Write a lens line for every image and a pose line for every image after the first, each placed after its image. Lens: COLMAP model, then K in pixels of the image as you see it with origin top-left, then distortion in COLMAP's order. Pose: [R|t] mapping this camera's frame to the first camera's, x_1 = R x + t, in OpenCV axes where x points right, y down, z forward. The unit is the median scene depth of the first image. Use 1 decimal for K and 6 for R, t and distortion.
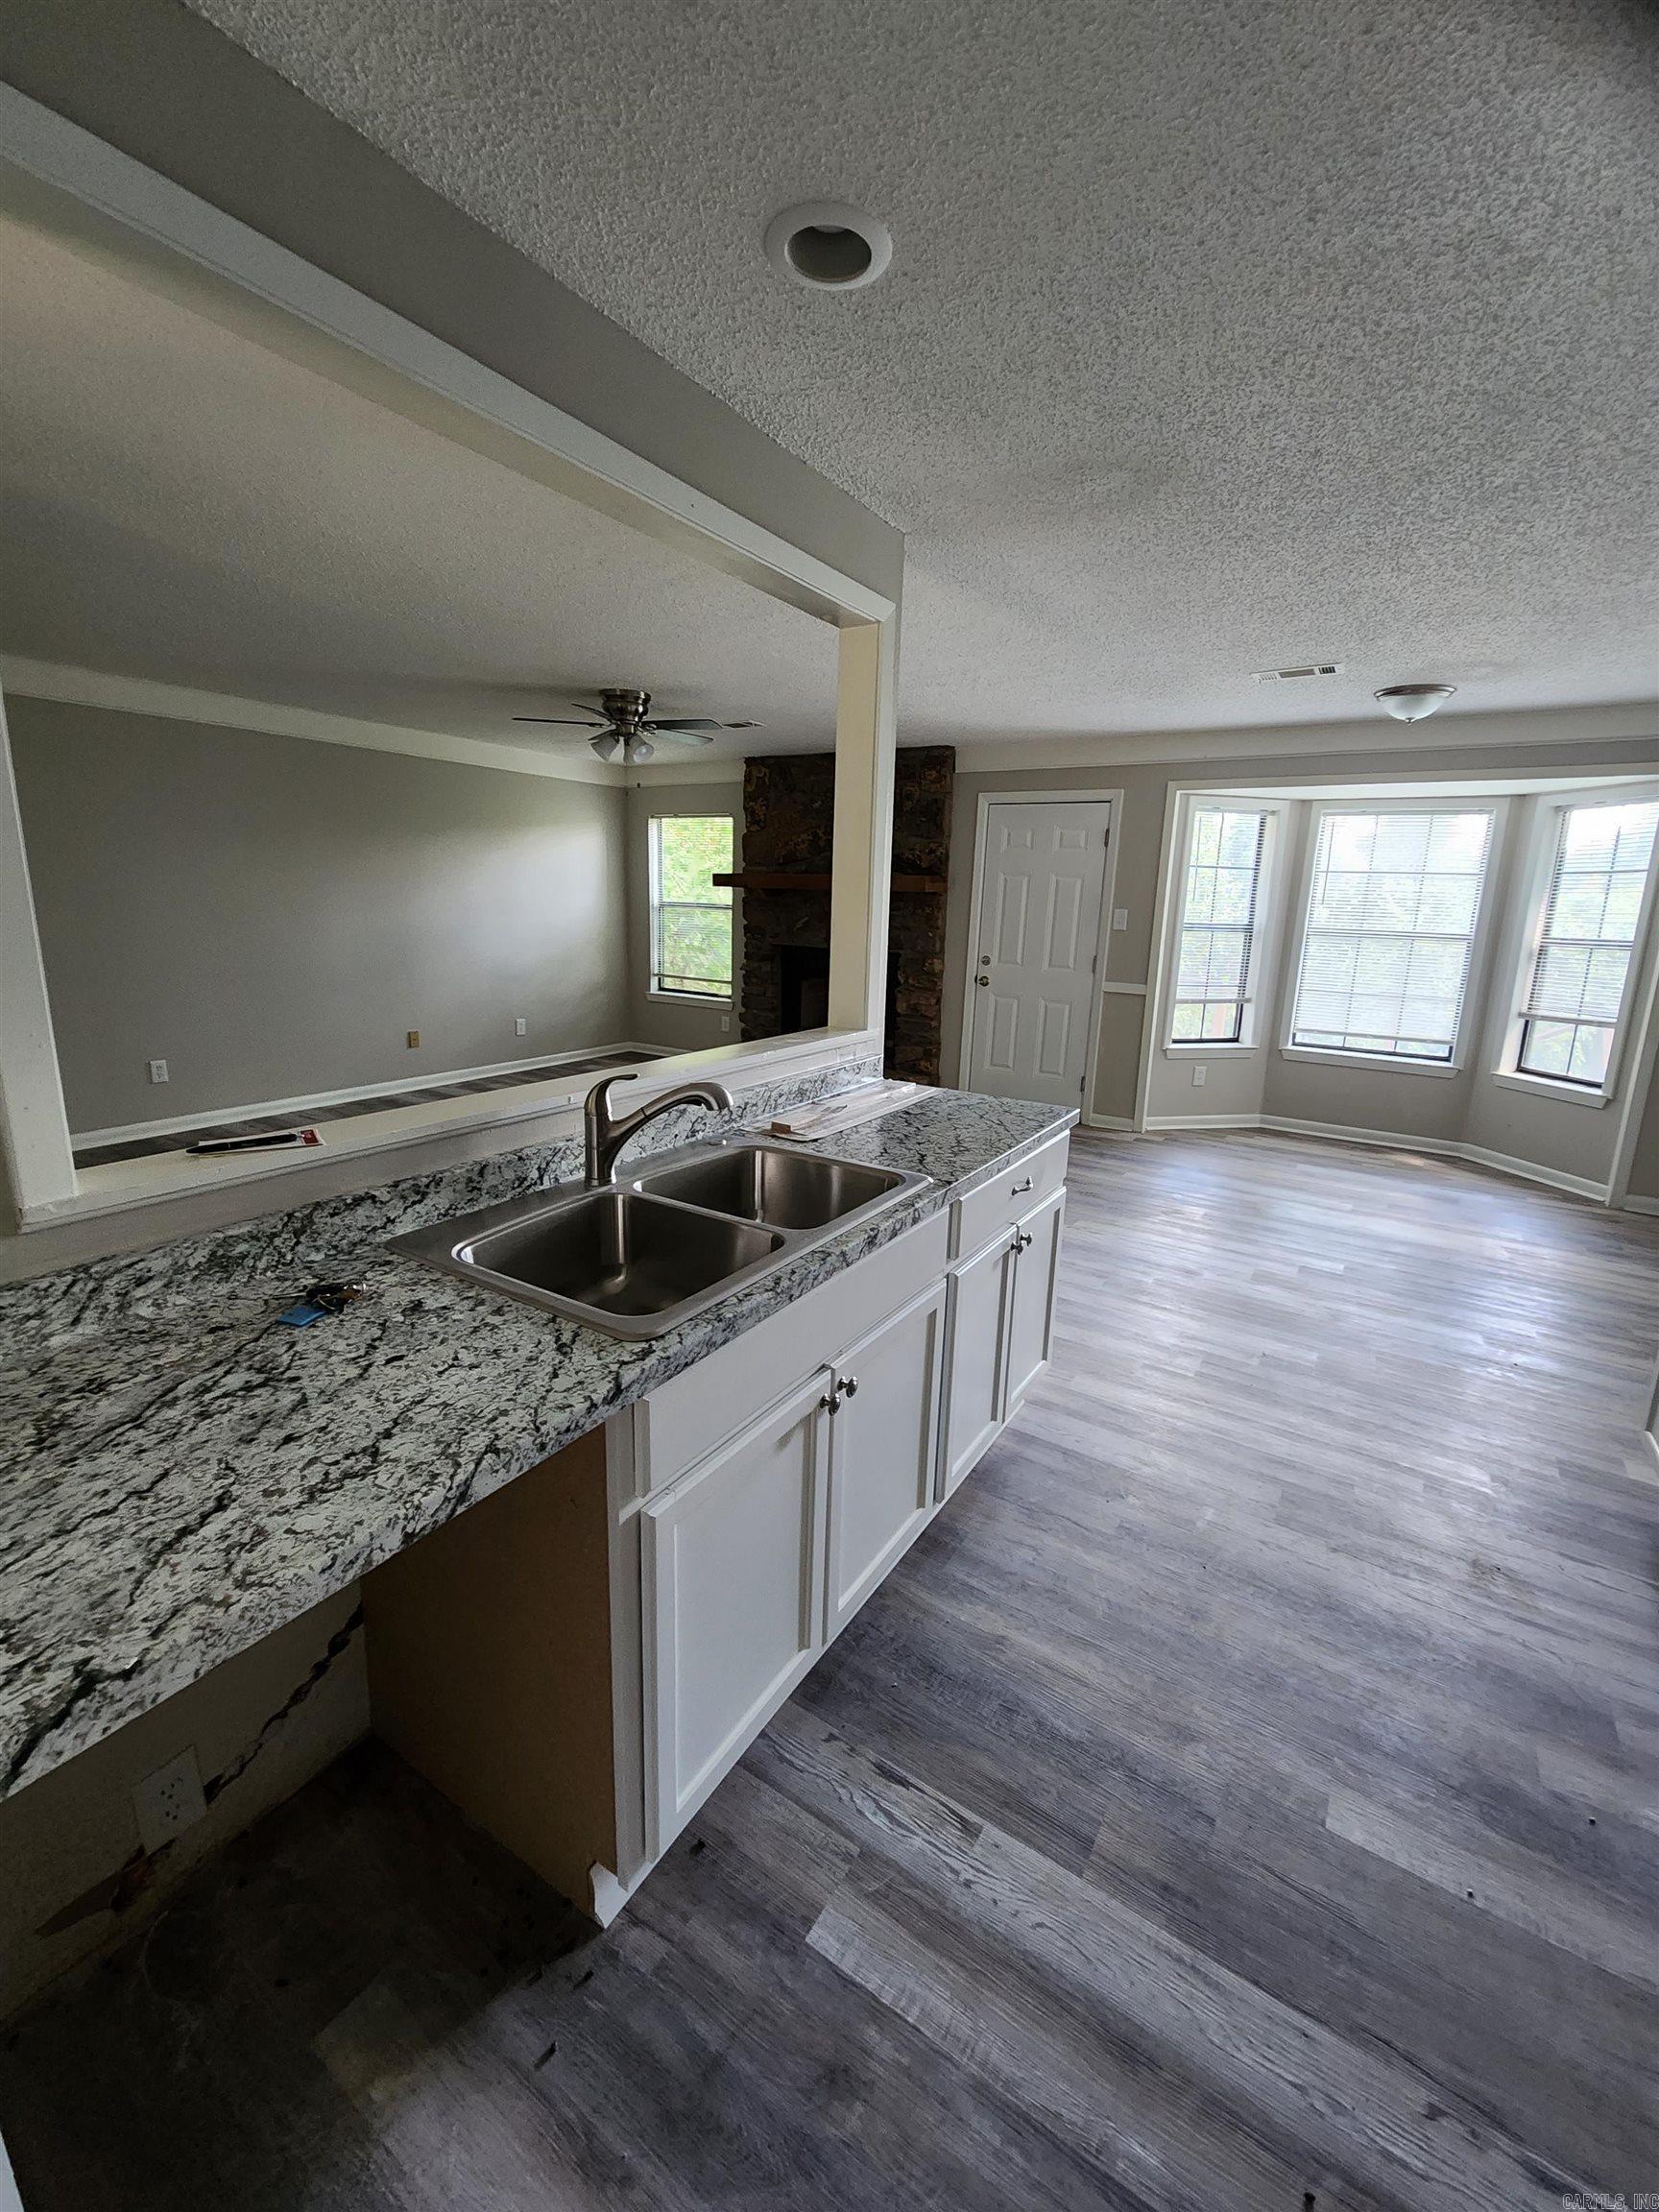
lens RADIAL K [[908.0, 0, 823.6], [0, 908.0, 1106.6], [0, 0, 1]] dist [-0.004178, -0.000299]
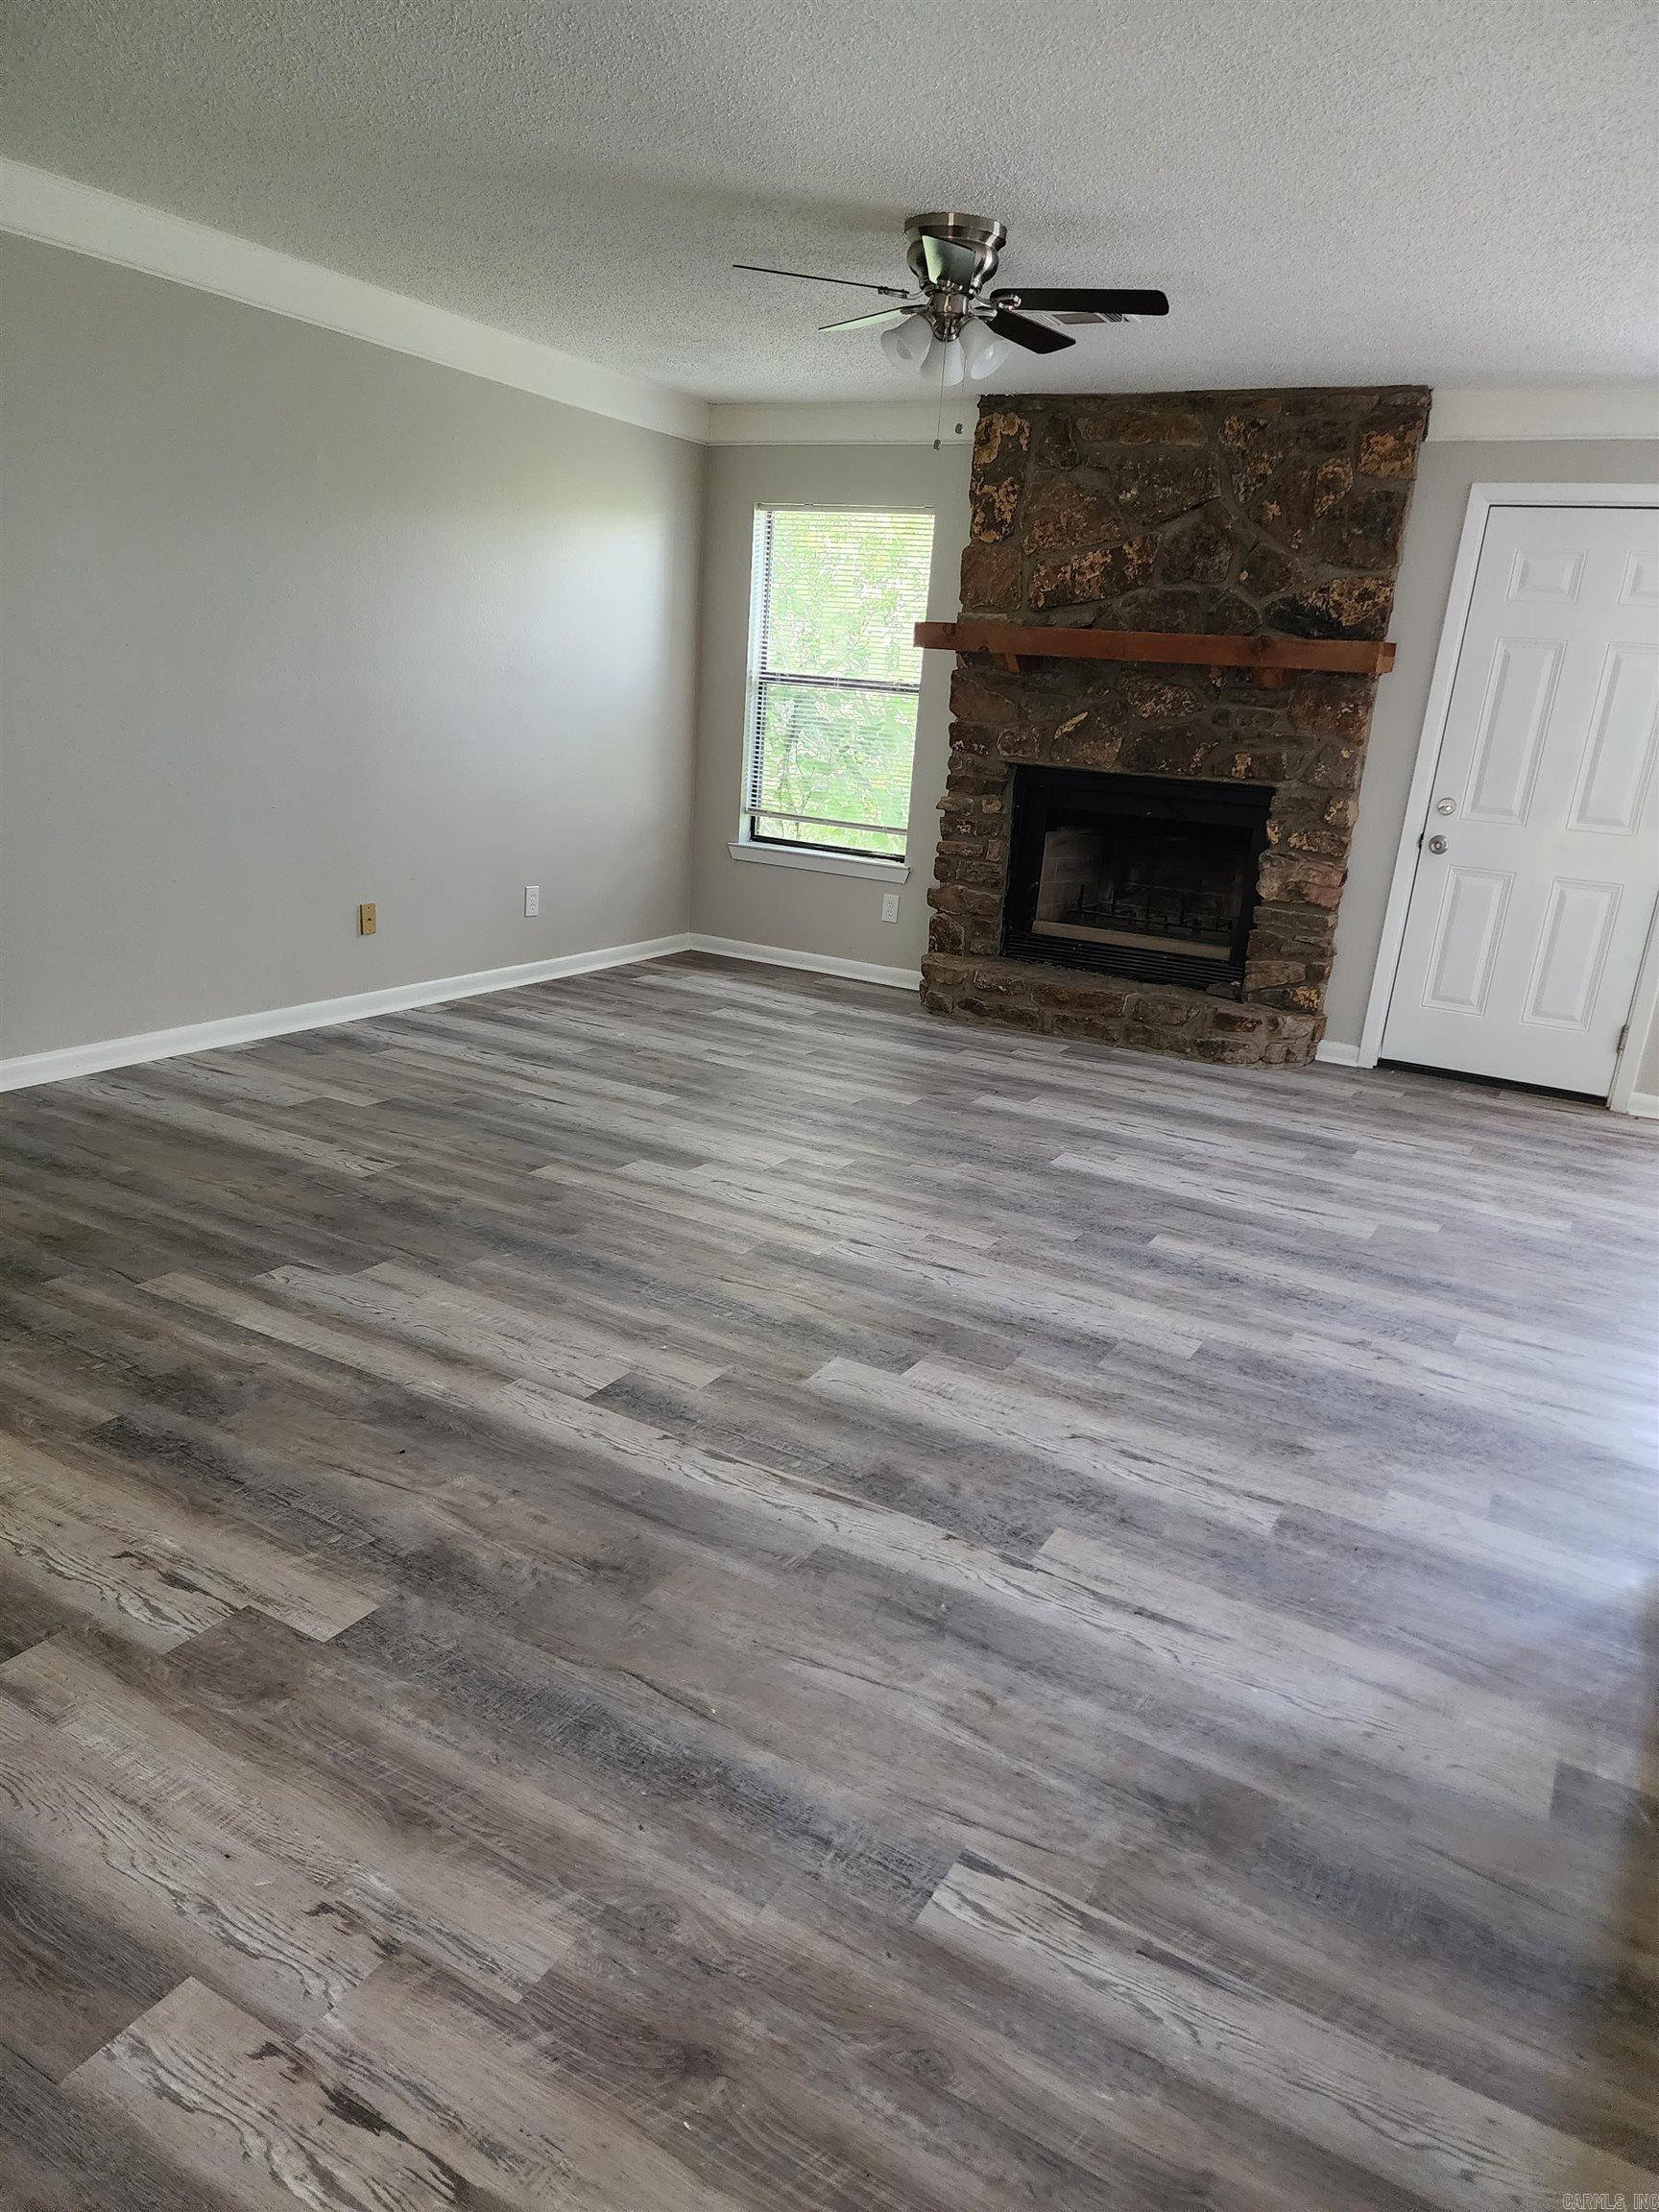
lens RADIAL K [[1499.3, 0, 842.6], [0, 1499.3, 1121.0], [0, 0, 1]] dist [0.073510, 0.003560]
pose [[0.994908, 0.017693, 0.099226, -0.238703], [-0.023192, 0.998242, 0.054545, -0.012665], [-0.098086, -0.056568, 0.993569, 0.107889]]
